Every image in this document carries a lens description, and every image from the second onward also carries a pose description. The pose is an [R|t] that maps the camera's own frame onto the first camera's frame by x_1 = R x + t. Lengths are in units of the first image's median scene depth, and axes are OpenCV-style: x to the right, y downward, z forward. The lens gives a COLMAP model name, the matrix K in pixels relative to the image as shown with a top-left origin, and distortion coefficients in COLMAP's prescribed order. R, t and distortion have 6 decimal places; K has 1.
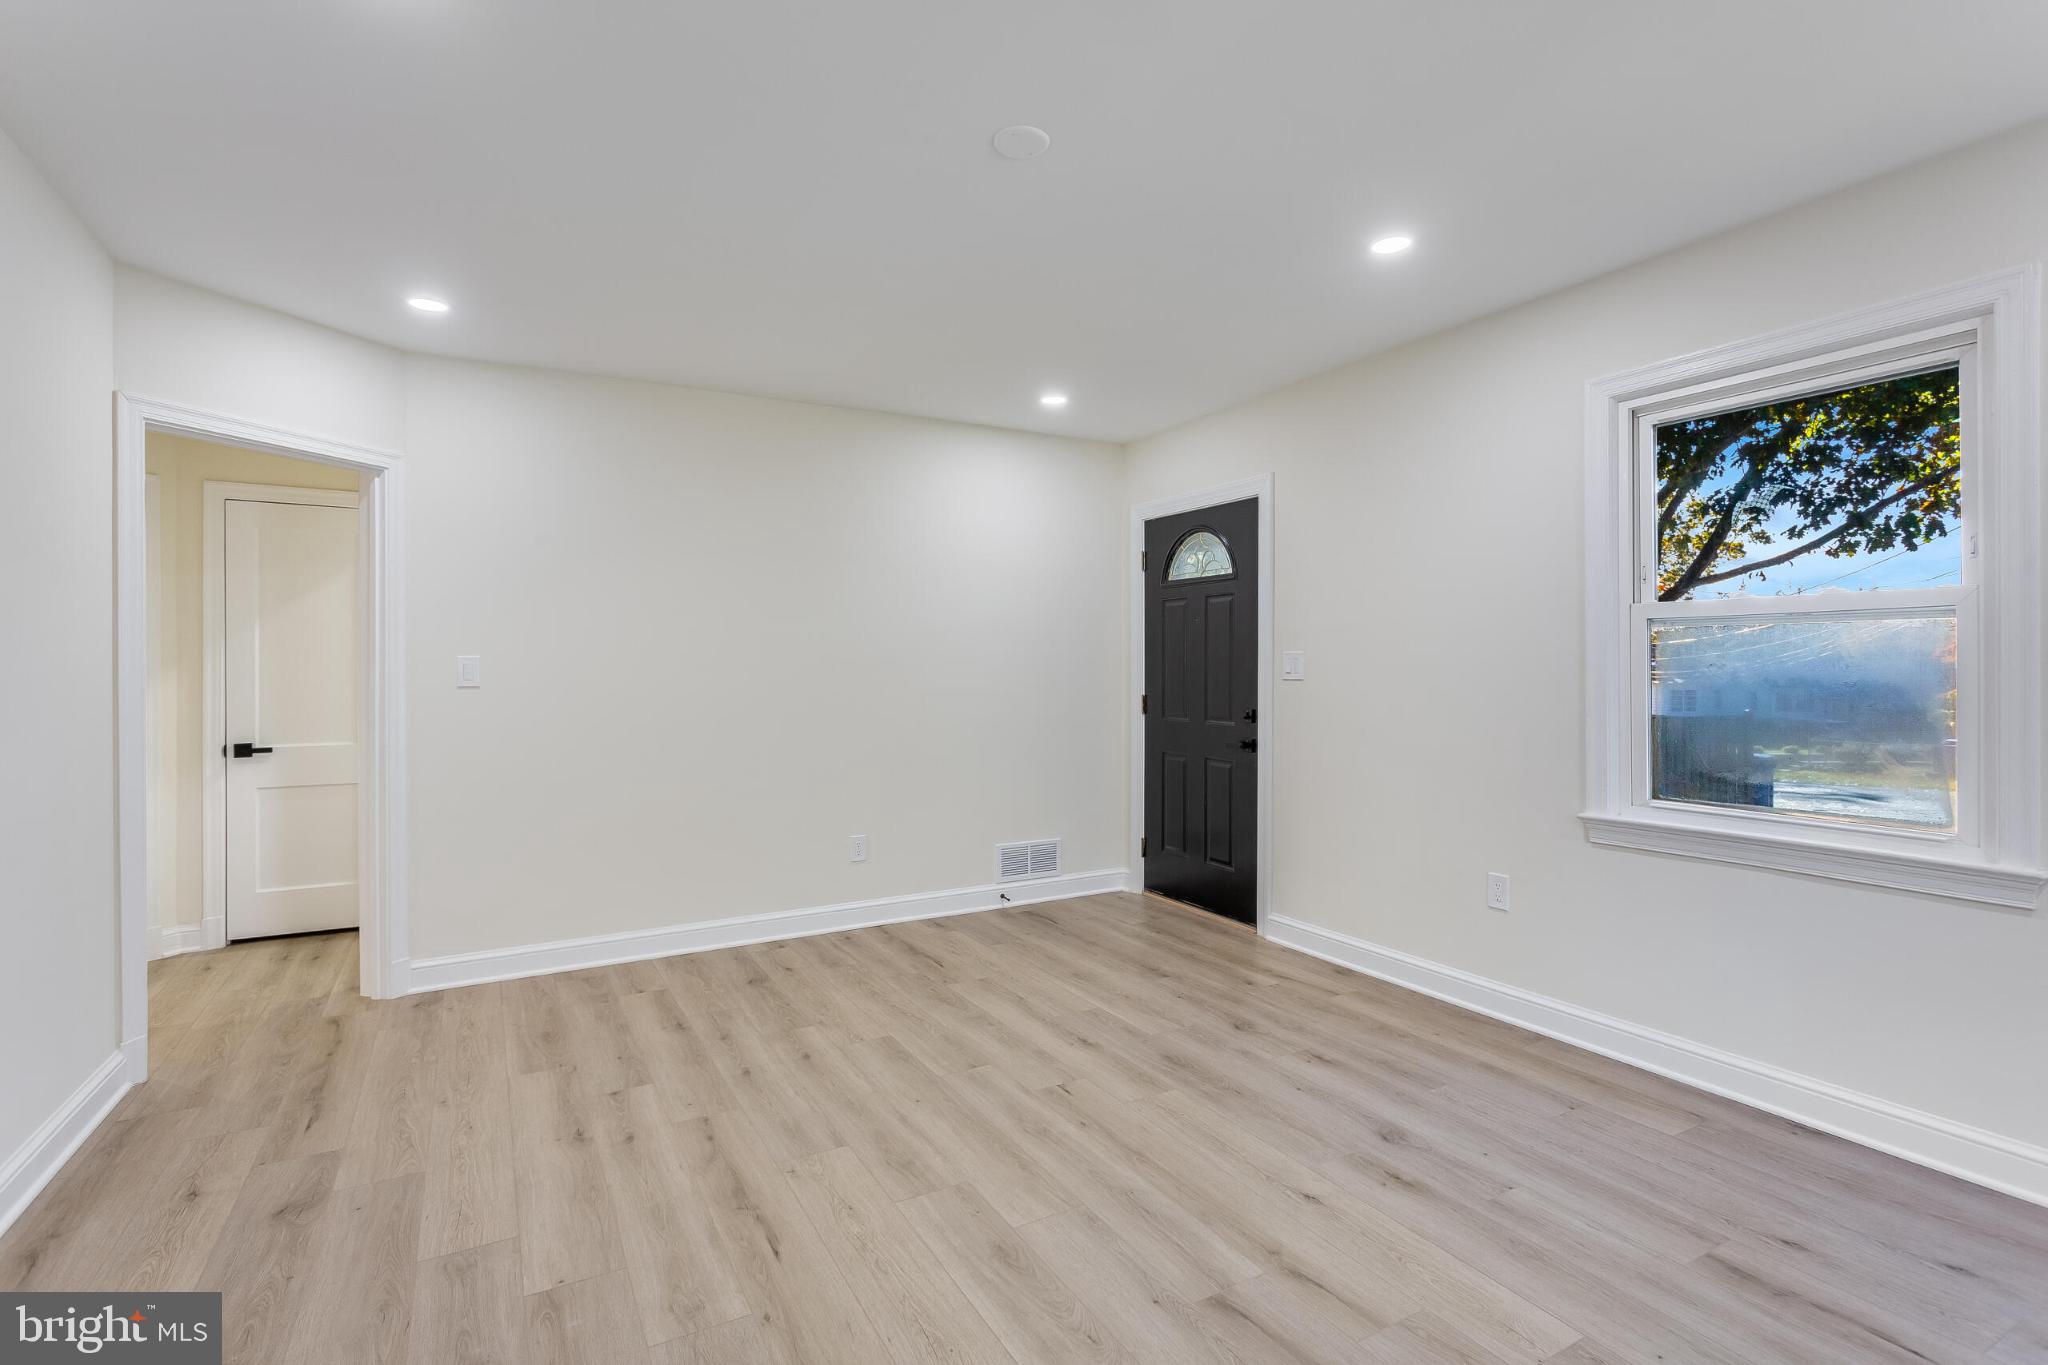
lens RADIAL K [[965.6, 0, 1033.6], [0, 965.6, 658.7], [0, 0, 1]] dist [0.004155, 0.000787]
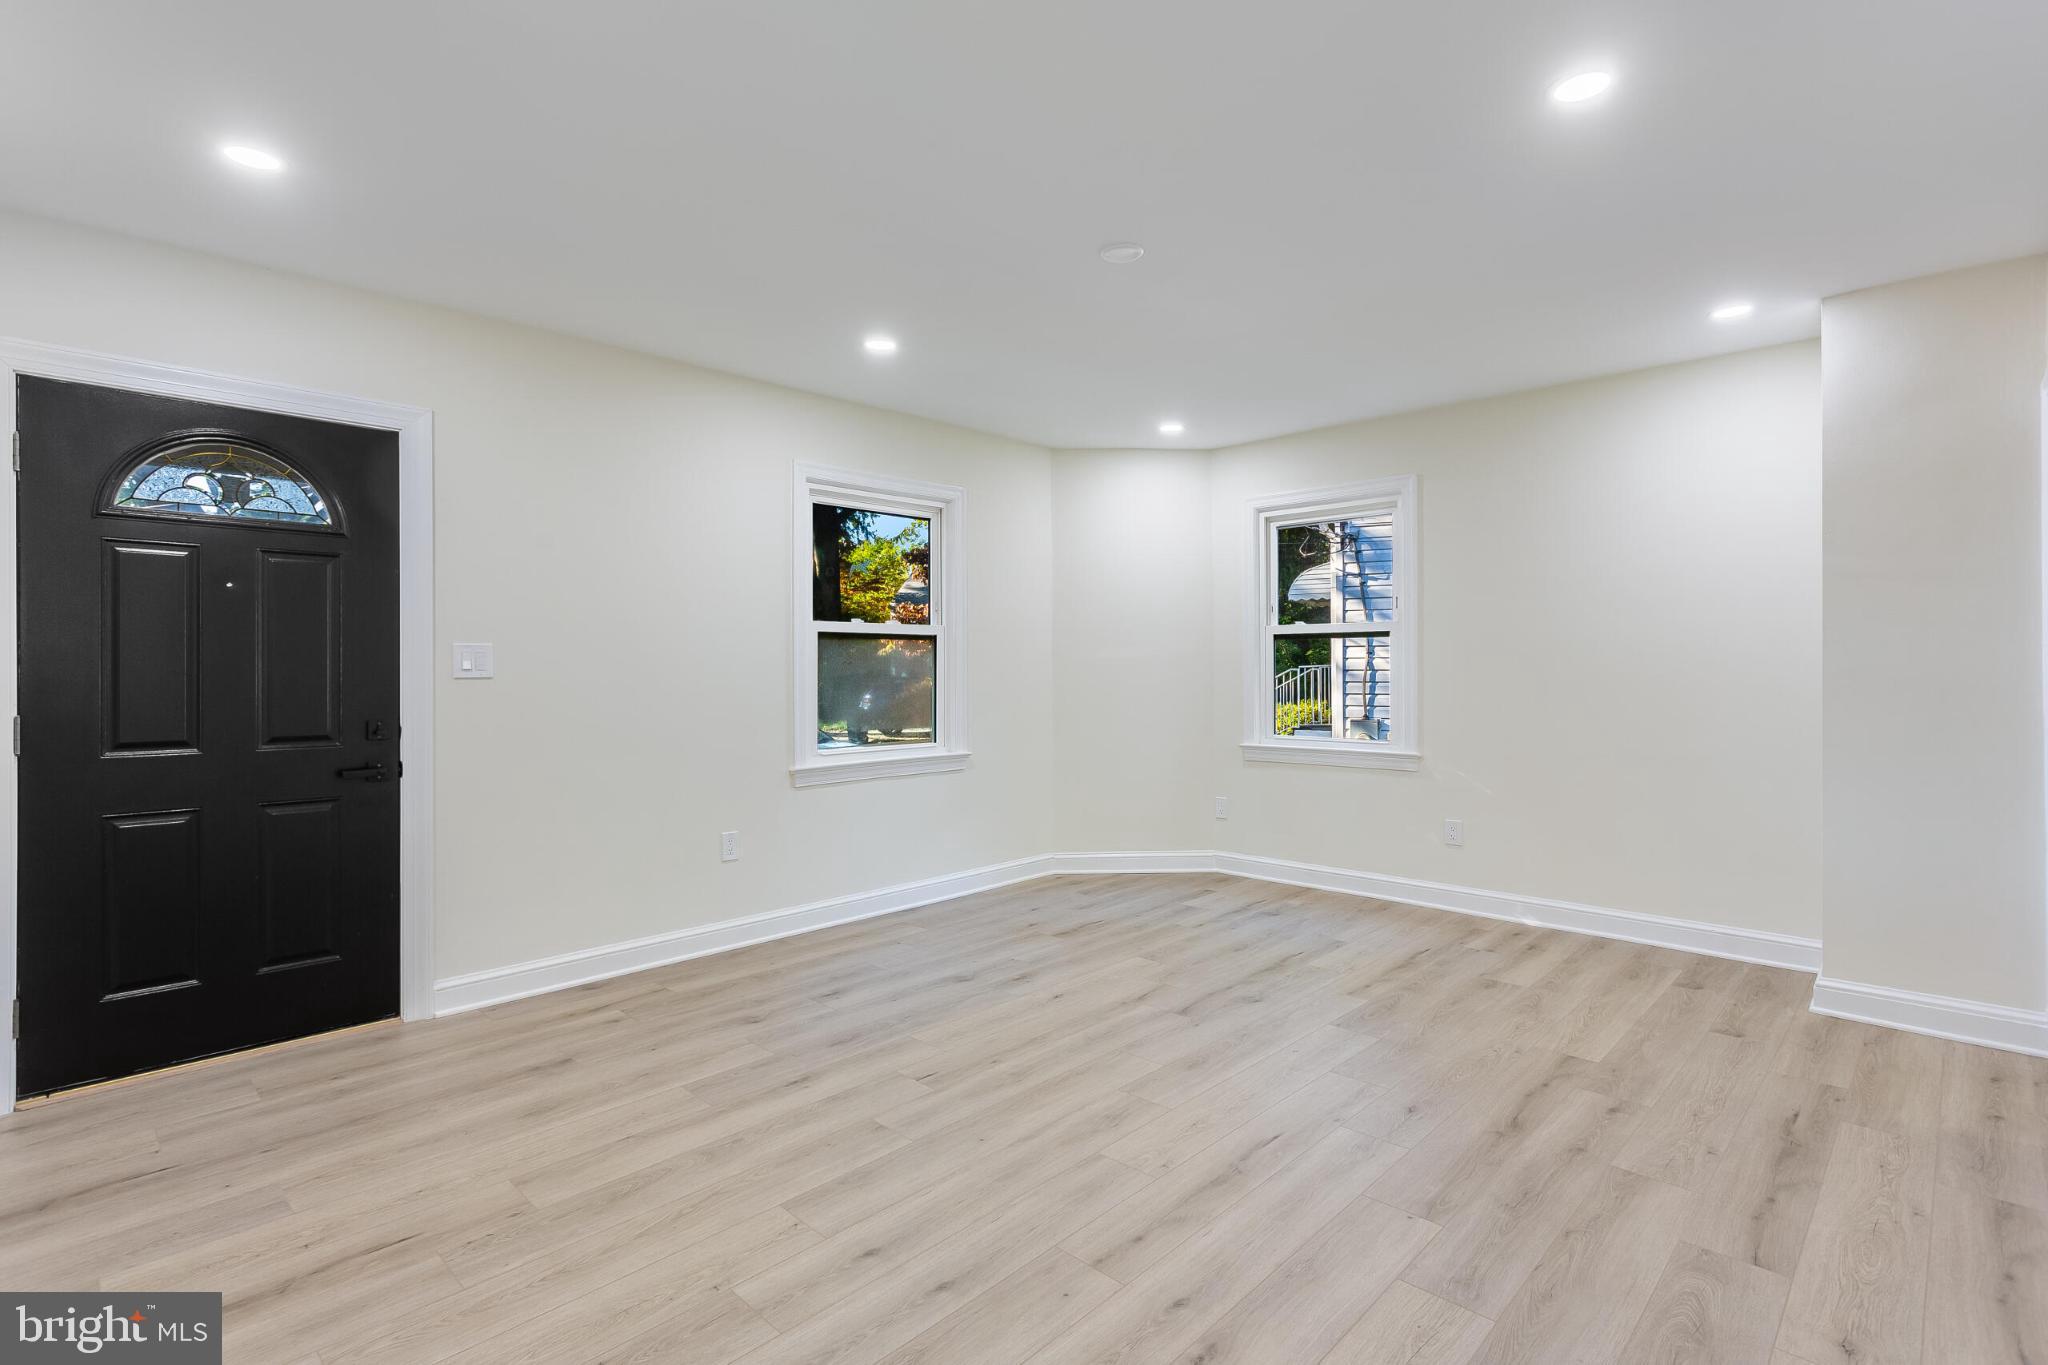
lens RADIAL K [[965.6, 0, 1033.6], [0, 965.6, 658.7], [0, 0, 1]] dist [0.004155, 0.000787]
pose [[-0.275266, 0.012148, 0.961291, -0.997947], [-0.005203, 0.999887, -0.014125, 0.022227], [-0.961354, -0.008890, -0.275172, 1.198375]]
